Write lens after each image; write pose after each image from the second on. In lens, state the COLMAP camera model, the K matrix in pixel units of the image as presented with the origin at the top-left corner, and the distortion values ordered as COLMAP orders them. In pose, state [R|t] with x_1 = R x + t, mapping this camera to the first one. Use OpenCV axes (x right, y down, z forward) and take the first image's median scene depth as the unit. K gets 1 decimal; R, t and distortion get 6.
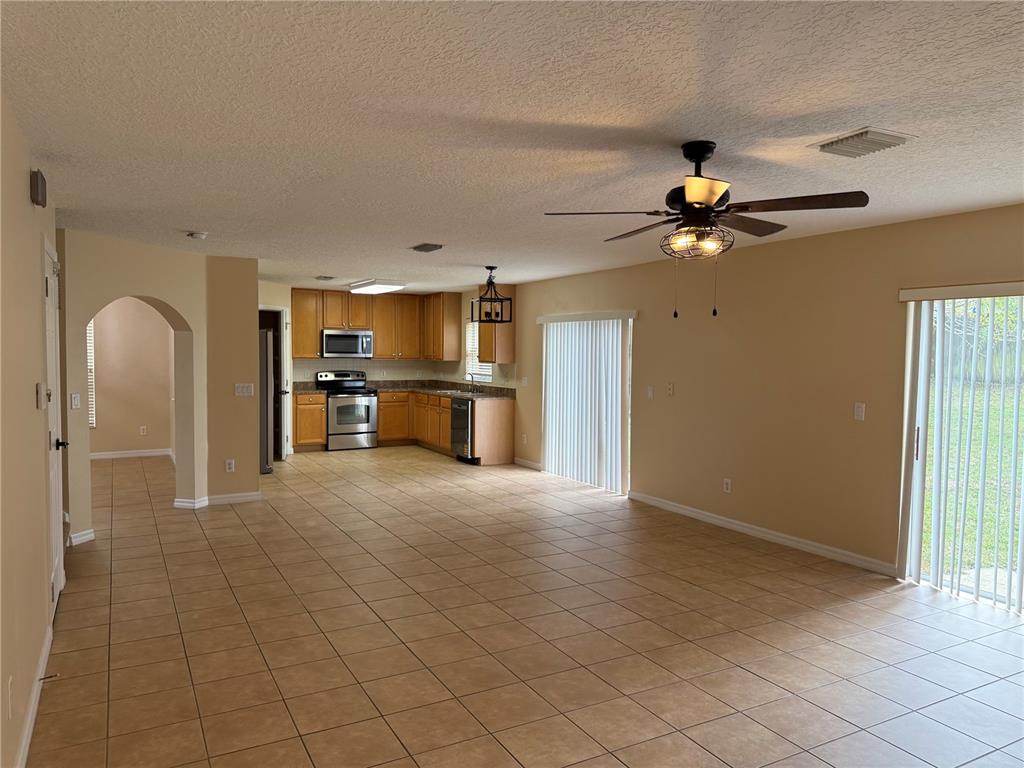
lens RADIAL K [[719.7, 0, 512.0], [0, 719.7, 384.0], [0, 0, 1]] dist [0.003911, -0.000701]
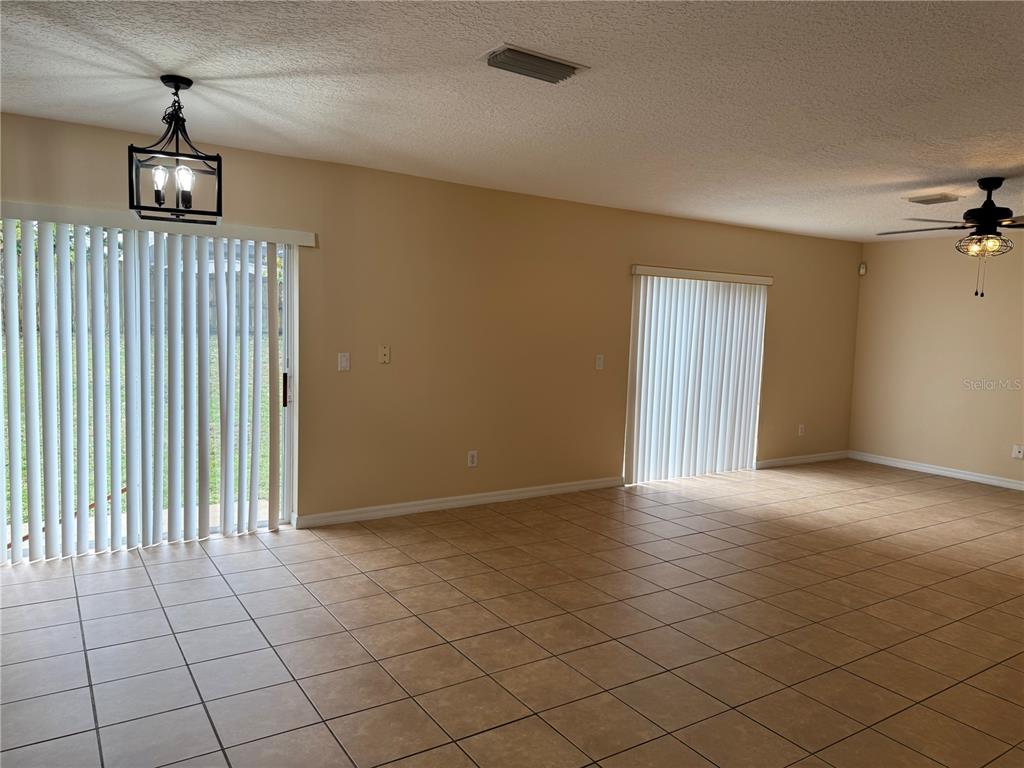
lens RADIAL K [[719.7, 0, 512.0], [0, 719.7, 384.0], [0, 0, 1]] dist [0.003911, -0.000701]
pose [[-0.093578, -0.104471, 0.990116, -0.688655], [-0.001022, 0.994489, 0.104836, -0.049817], [-0.995611, 0.008799, -0.093169, 1.246641]]
